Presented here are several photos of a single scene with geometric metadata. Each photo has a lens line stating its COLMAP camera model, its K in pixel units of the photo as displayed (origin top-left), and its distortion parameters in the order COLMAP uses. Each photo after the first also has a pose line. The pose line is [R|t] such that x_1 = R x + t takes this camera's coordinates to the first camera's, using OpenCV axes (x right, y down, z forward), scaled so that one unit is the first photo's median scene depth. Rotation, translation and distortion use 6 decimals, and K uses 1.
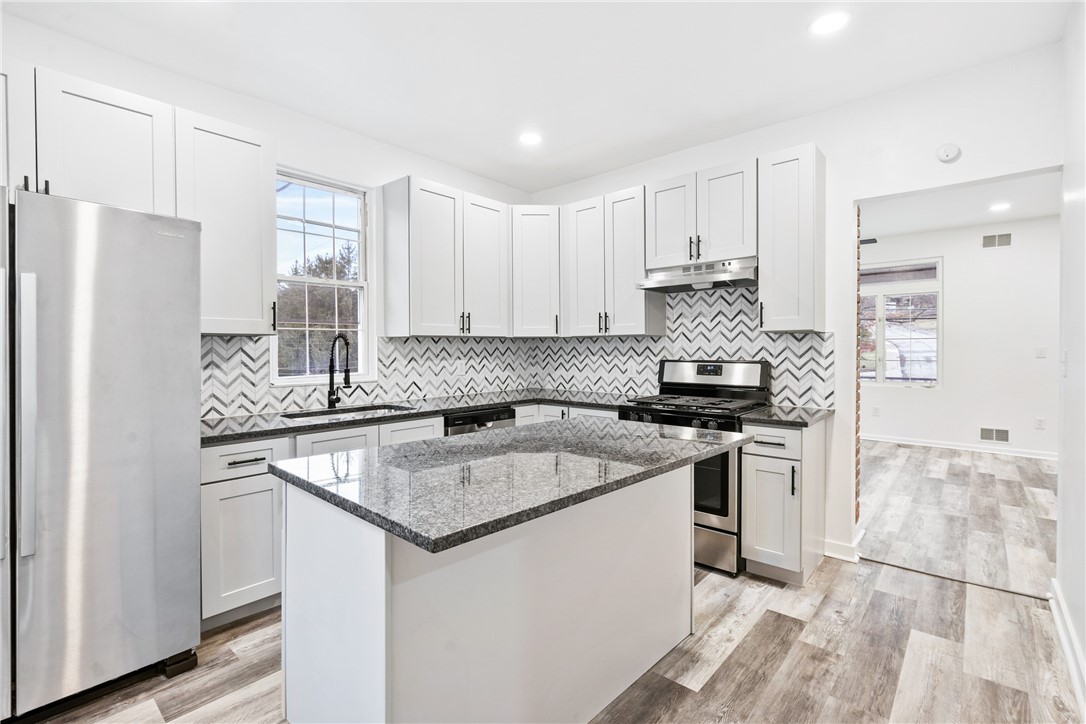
lens RADIAL K [[493.9, 0, 534.1], [0, 493.9, 354.2], [0, 0, 1]] dist [-0.004271, 0.000495]
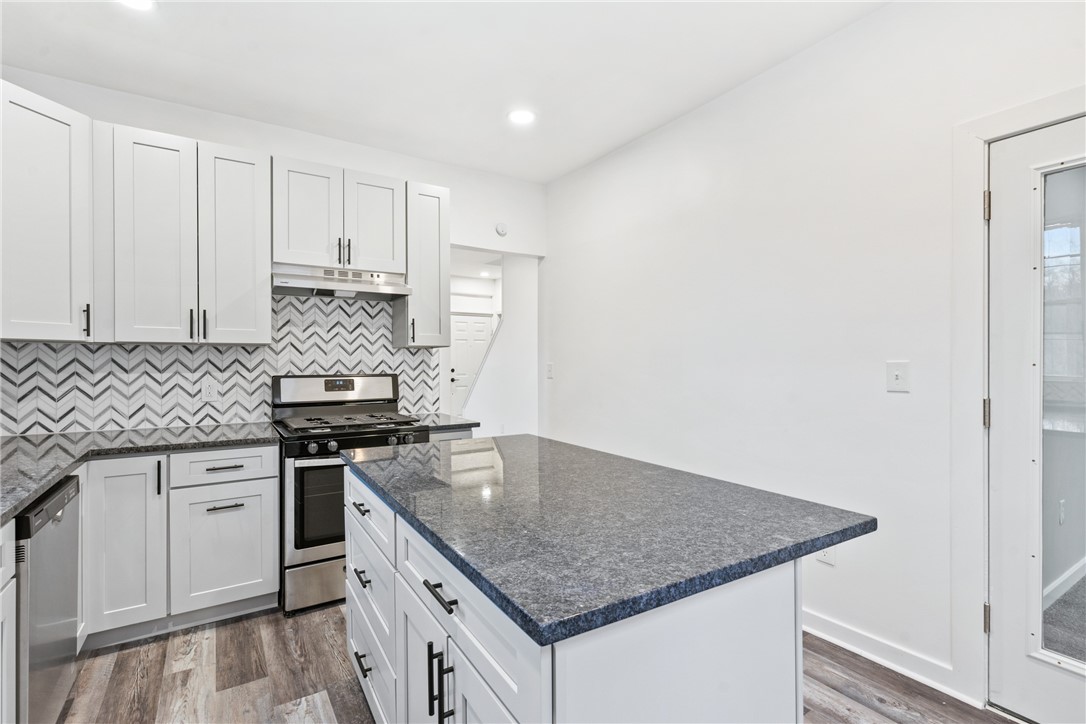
lens RADIAL K [[493.9, 0, 535.6], [0, 493.9, 360.4], [0, 0, 1]] dist [-0.004271, 0.000495]
pose [[0.276604, 0.003972, 0.960976, -0.419195], [0.009707, 0.999929, -0.006927, -0.004014], [-0.960935, 0.011244, 0.276545, 0.382254]]
